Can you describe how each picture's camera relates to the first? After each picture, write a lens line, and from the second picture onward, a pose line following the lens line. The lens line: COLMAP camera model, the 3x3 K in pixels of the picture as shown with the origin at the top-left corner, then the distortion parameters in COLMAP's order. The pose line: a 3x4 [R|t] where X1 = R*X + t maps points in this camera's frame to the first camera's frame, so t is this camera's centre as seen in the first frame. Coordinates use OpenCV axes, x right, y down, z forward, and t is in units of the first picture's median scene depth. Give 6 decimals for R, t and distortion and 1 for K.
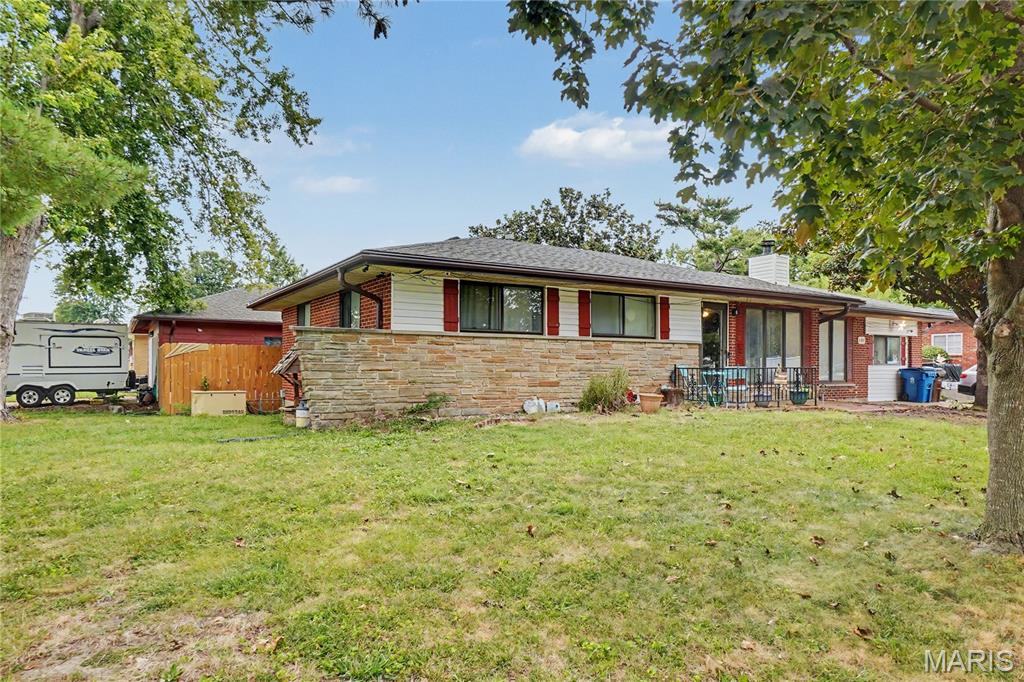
lens RADIAL K [[665.7, 0, 510.4], [0, 665.7, 344.7], [0, 0, 1]] dist [0.007190, 0.001150]
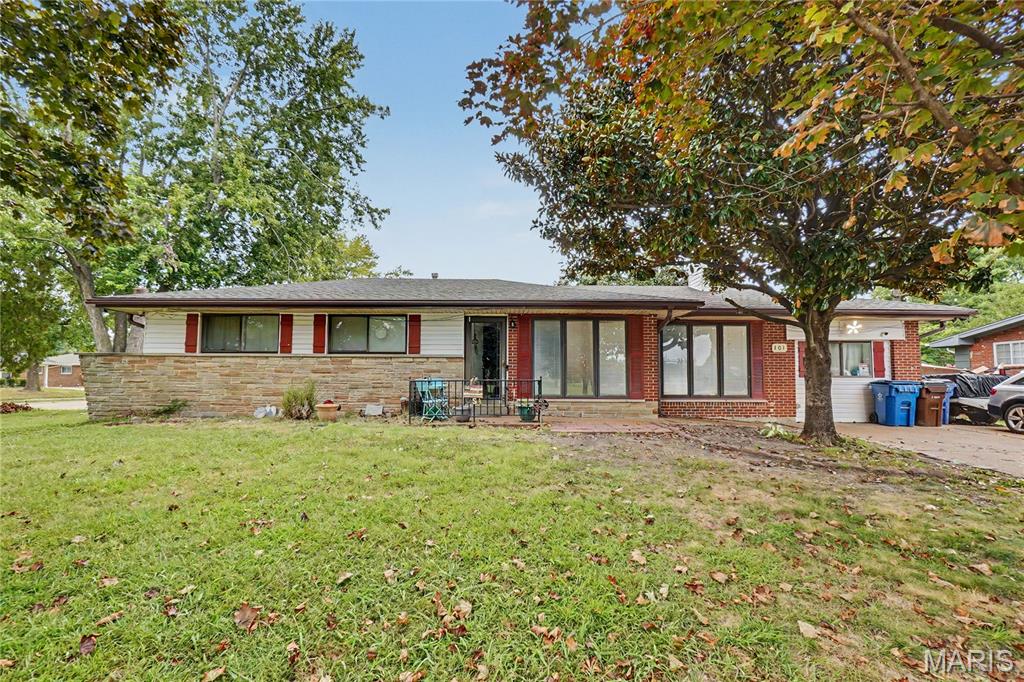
lens RADIAL K [[474.2, 0, 513.3], [0, 474.2, 336.9], [0, 0, 1]] dist [-0.009043, 0.000197]
pose [[0.842549, -0.053552, -0.535951, 0.847095], [0.017750, 0.997265, -0.071743, 0.024222], [0.538327, 0.050934, 0.841195, 0.487779]]
